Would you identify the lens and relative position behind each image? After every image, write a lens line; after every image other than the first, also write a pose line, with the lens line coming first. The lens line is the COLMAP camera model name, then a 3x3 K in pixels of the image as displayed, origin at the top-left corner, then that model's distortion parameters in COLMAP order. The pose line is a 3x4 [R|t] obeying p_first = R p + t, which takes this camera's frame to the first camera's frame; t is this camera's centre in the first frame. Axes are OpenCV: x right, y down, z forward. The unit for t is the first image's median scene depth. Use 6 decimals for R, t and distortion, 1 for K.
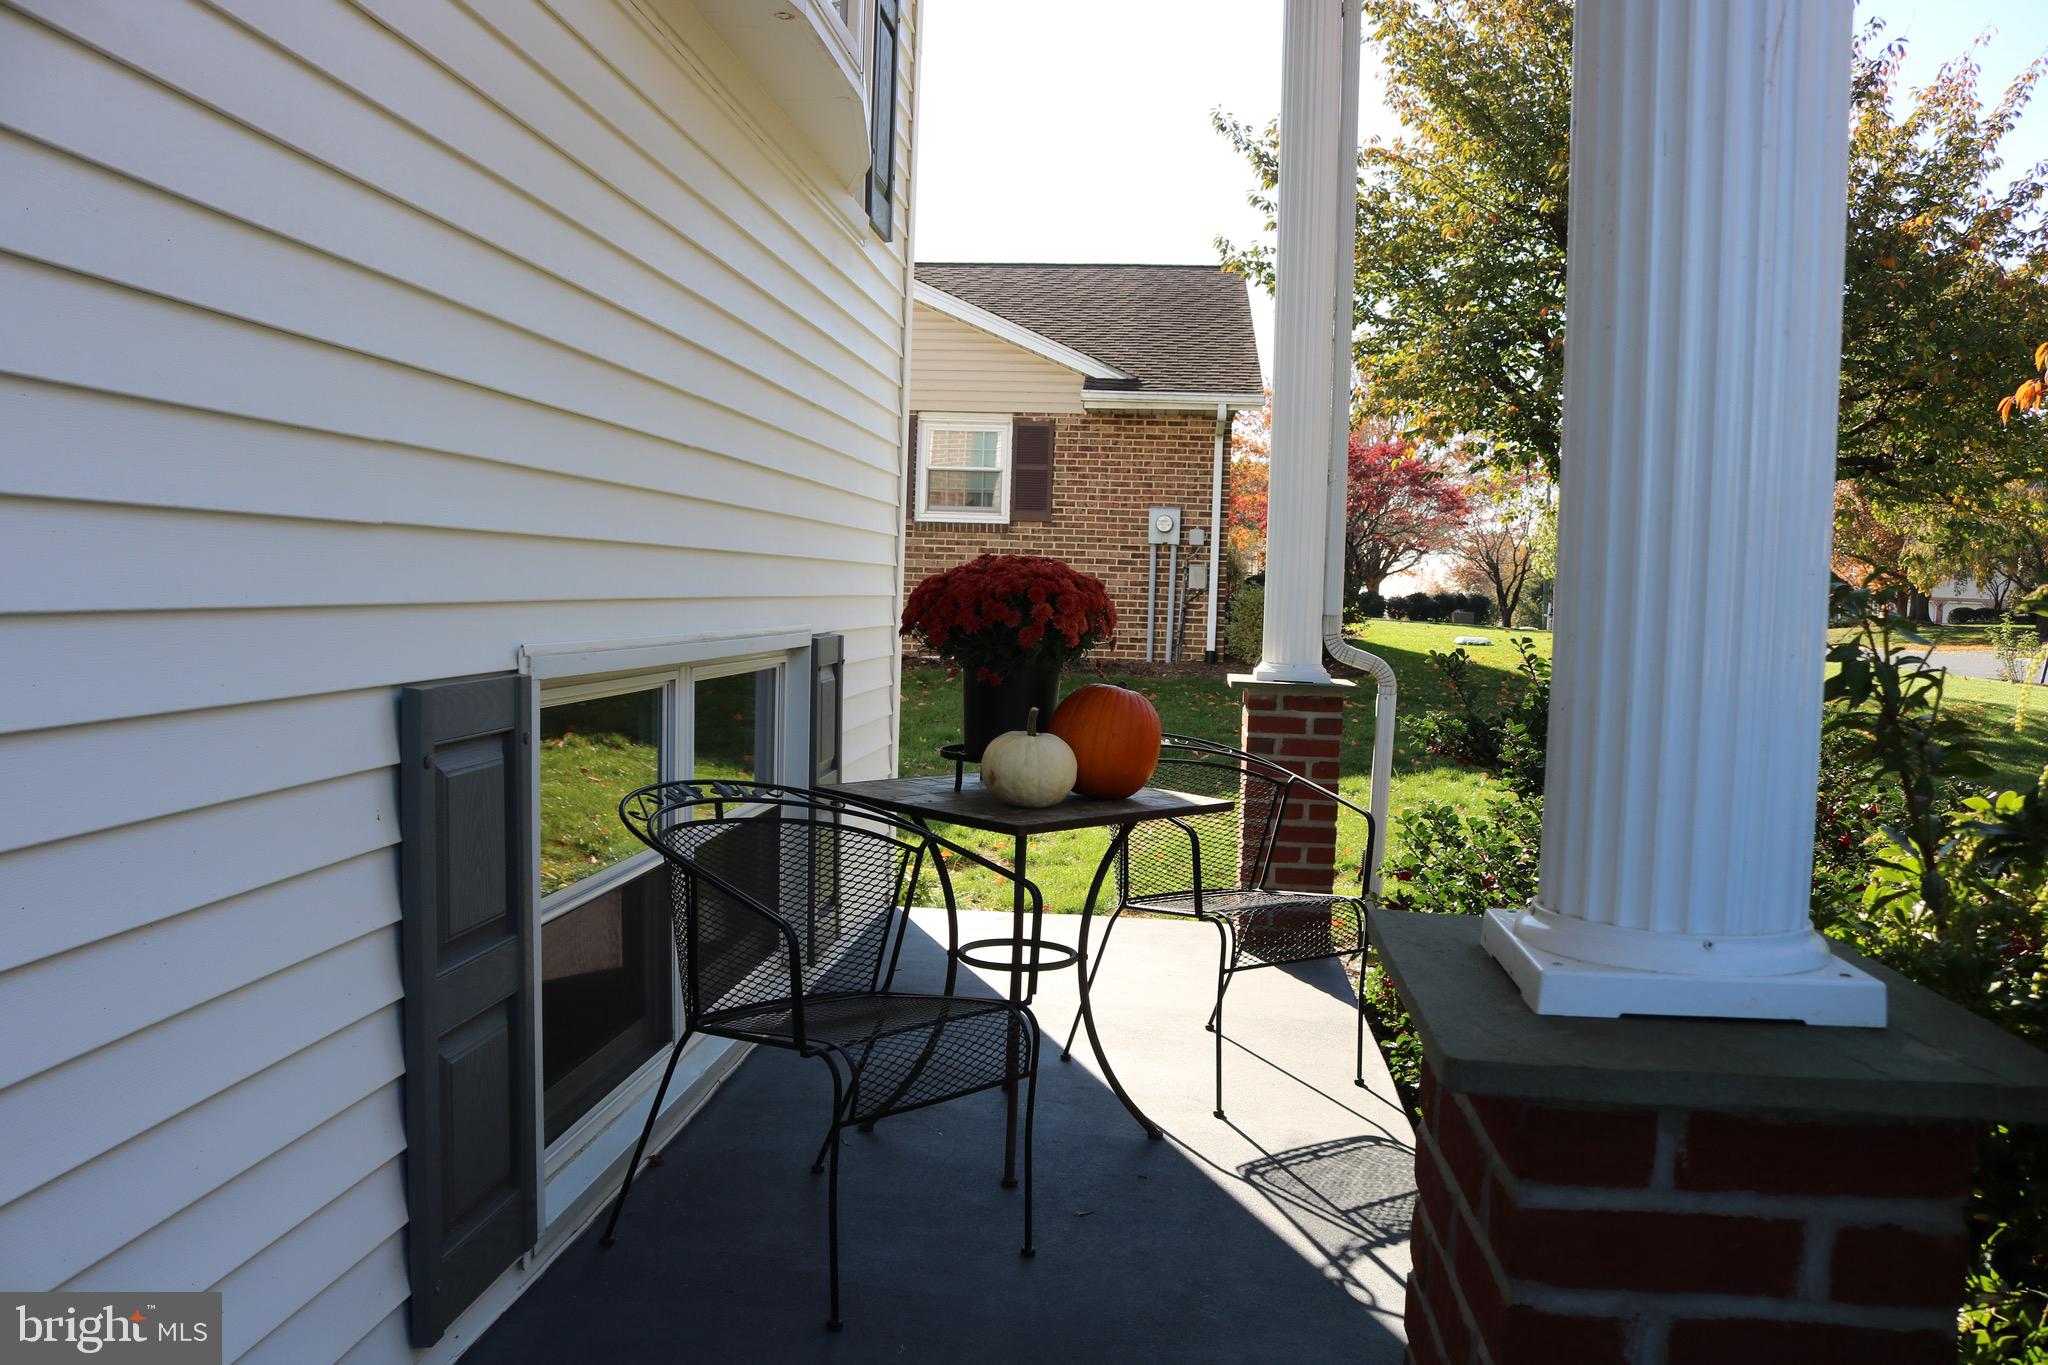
lens RADIAL K [[1685.4, 0, 1029.3], [0, 1685.4, 708.1], [0, 0, 1]] dist [-0.157068, 0.129979]
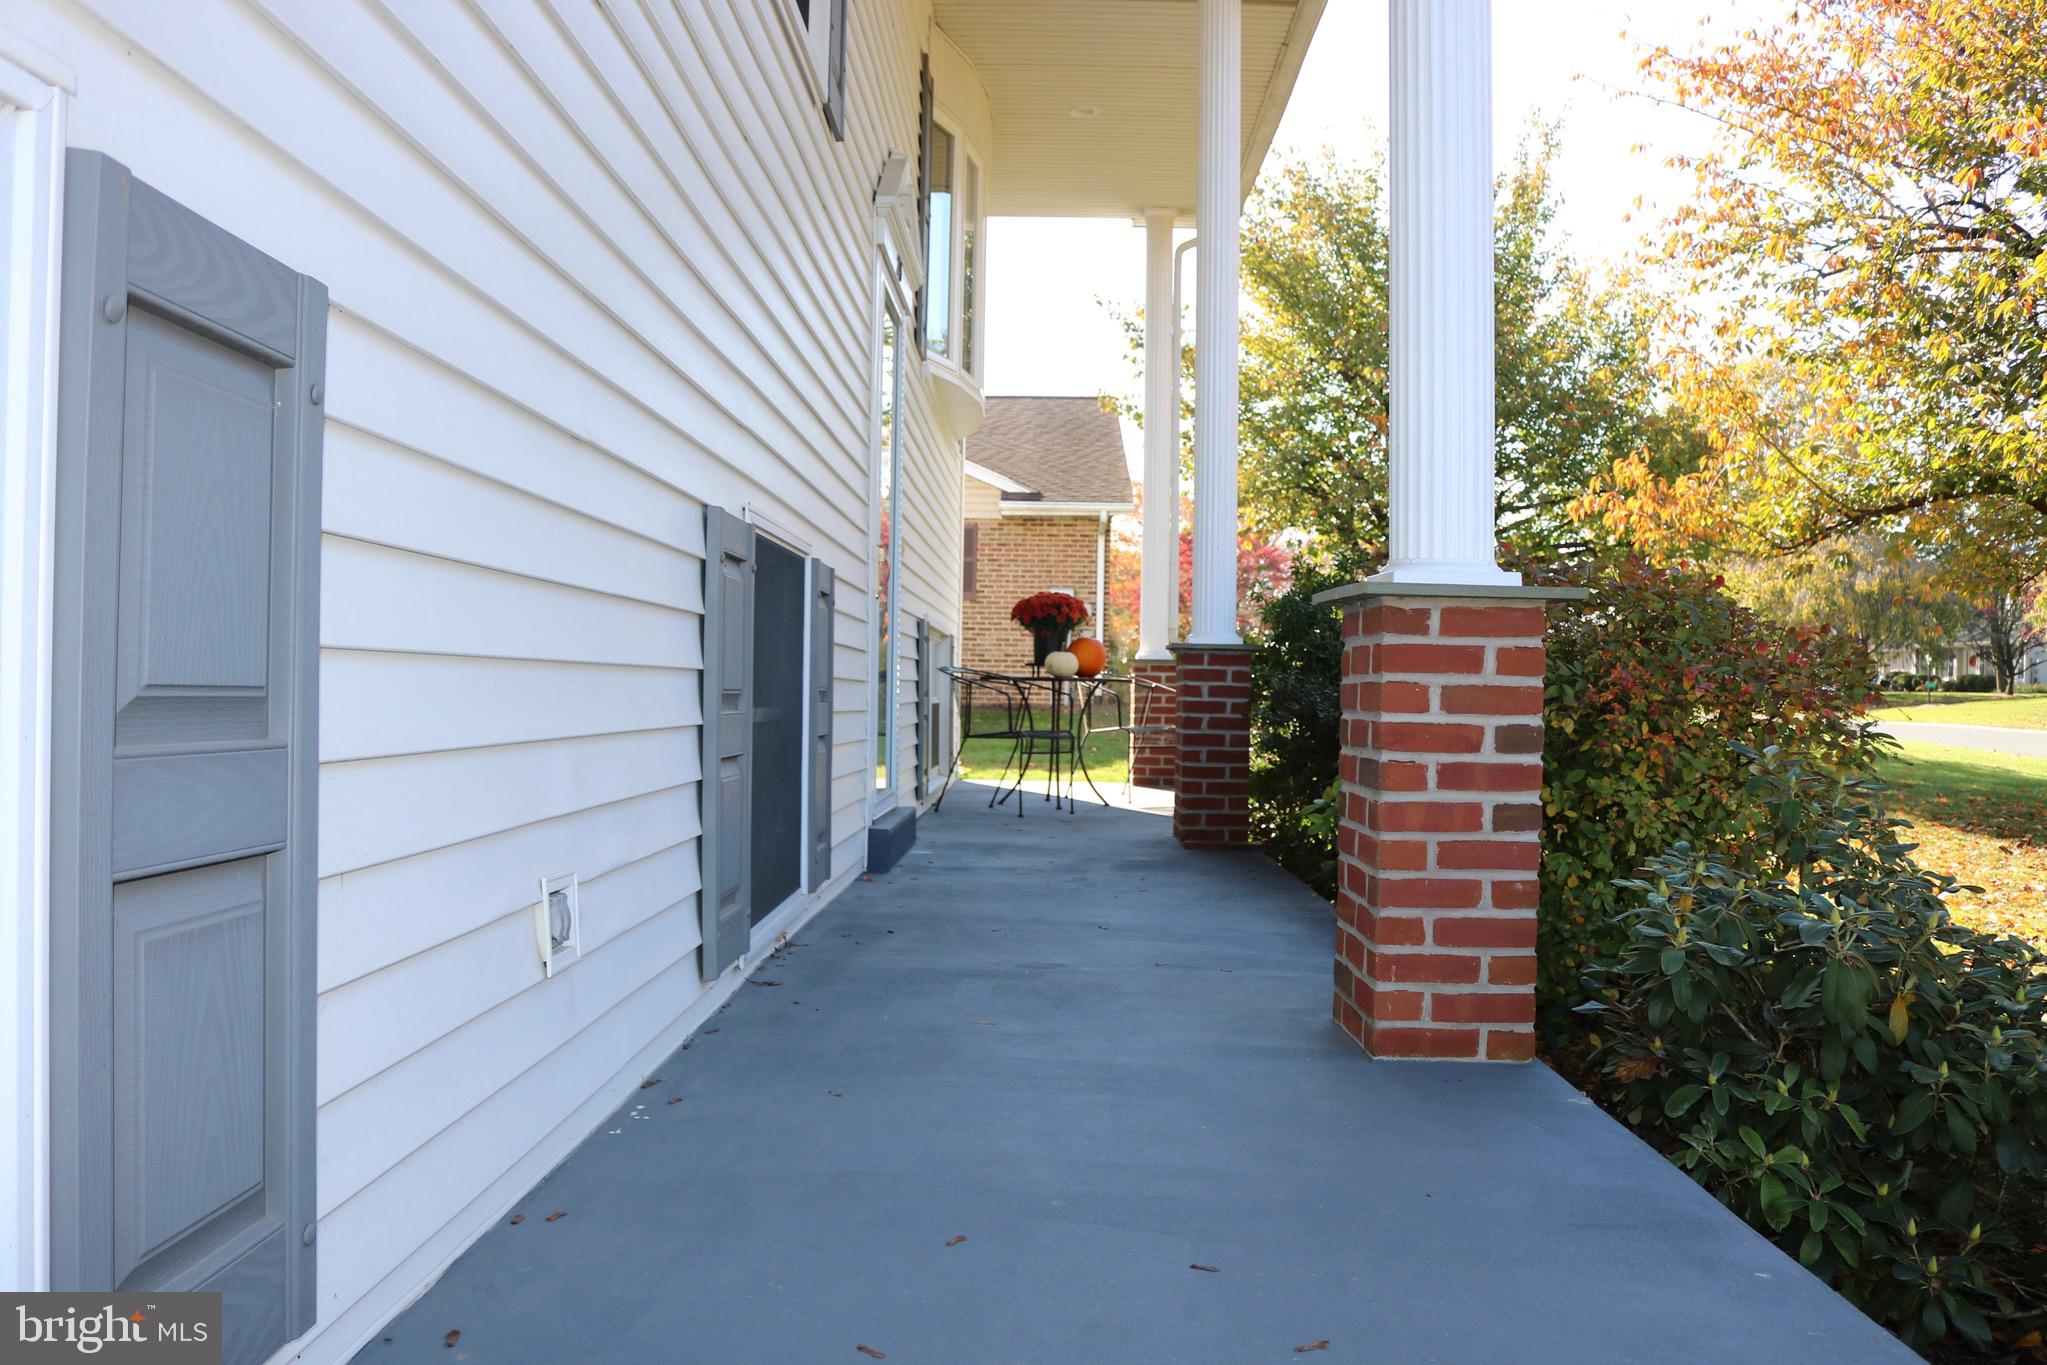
lens RADIAL K [[1684.5, 0, 1028.8], [0, 1684.5, 708.1], [0, 0, 1]] dist [-0.157068, 0.129979]
pose [[0.997043, -0.016074, 0.075142, -0.047334], [0.020081, 0.998399, -0.052872, 0.045293], [-0.074172, 0.054225, 0.995770, -0.320729]]
